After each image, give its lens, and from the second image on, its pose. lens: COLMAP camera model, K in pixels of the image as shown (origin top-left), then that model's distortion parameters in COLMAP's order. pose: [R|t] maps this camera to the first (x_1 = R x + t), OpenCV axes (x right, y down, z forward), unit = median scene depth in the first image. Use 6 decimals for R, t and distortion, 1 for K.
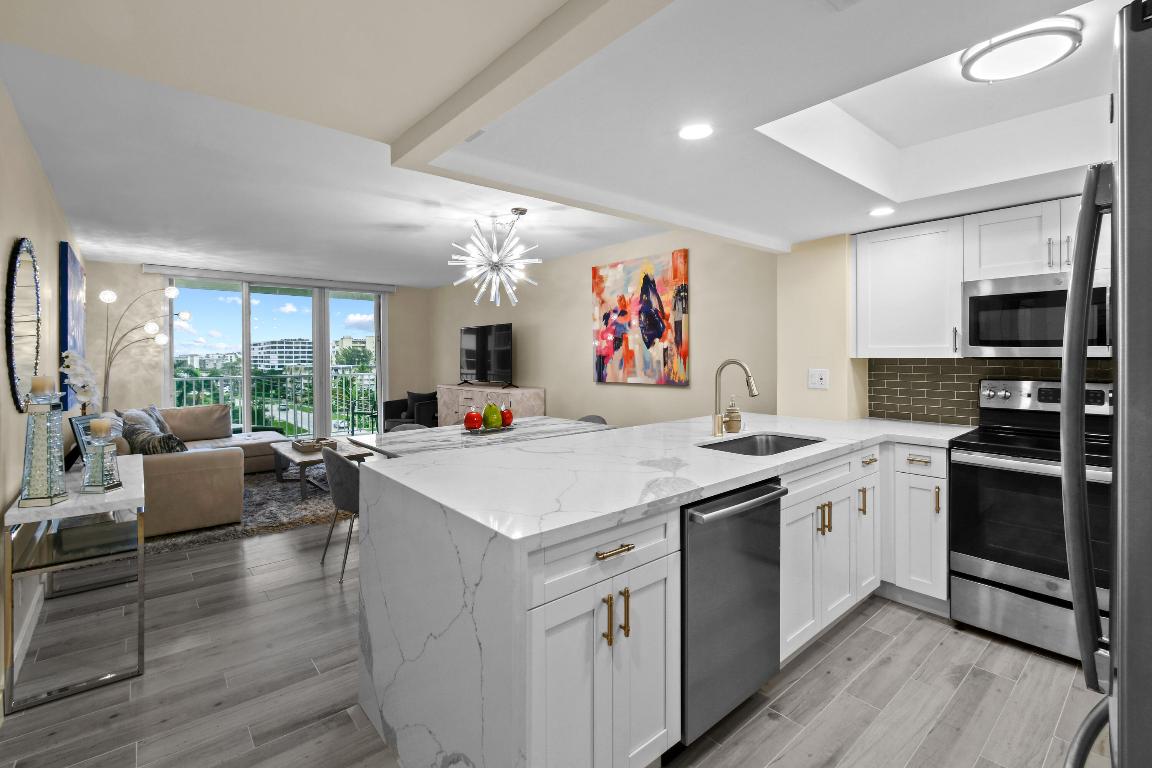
lens RADIAL K [[517.3, 0, 578.4], [0, 517.3, 356.1], [0, 0, 1]] dist [0.004233, -0.000975]
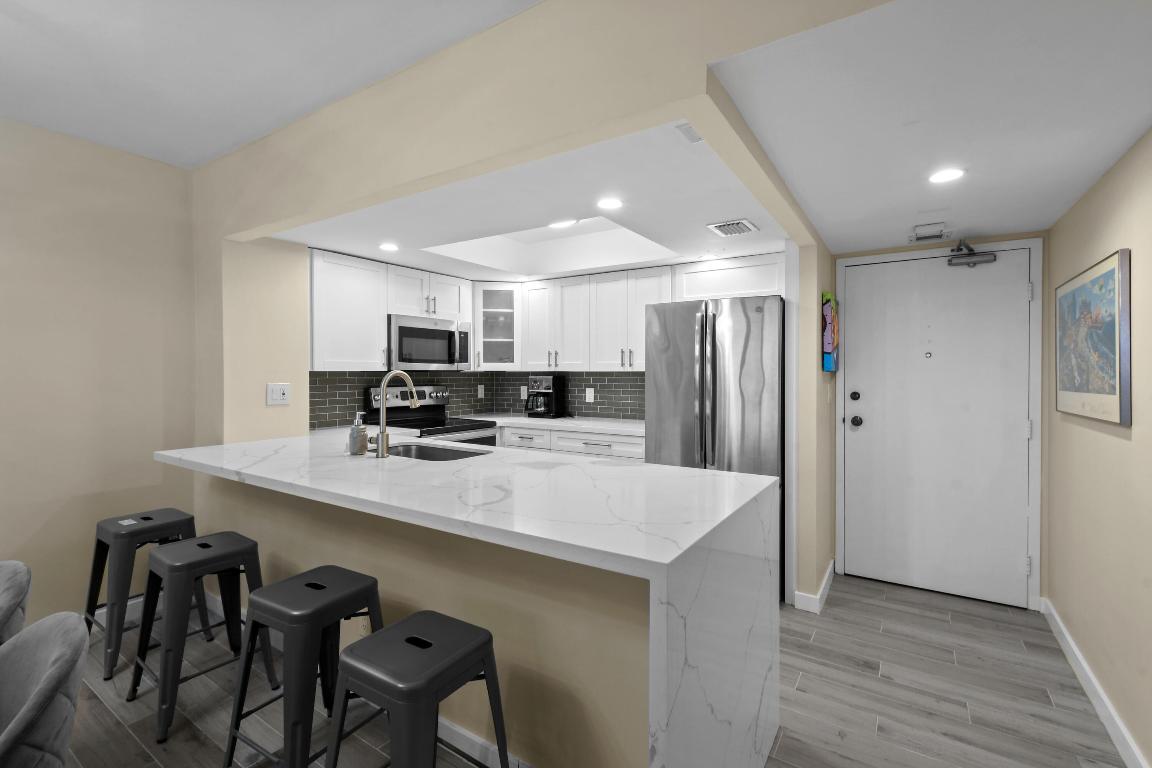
lens RADIAL K [[517.3, 0, 573.3], [0, 517.3, 378.0], [0, 0, 1]] dist [0.004233, -0.000975]
pose [[-0.273500, -0.004230, 0.961863, -0.304998], [0.001266, 0.999988, 0.004757, 0.007849], [-0.961871, 0.002519, -0.273491, 0.402446]]
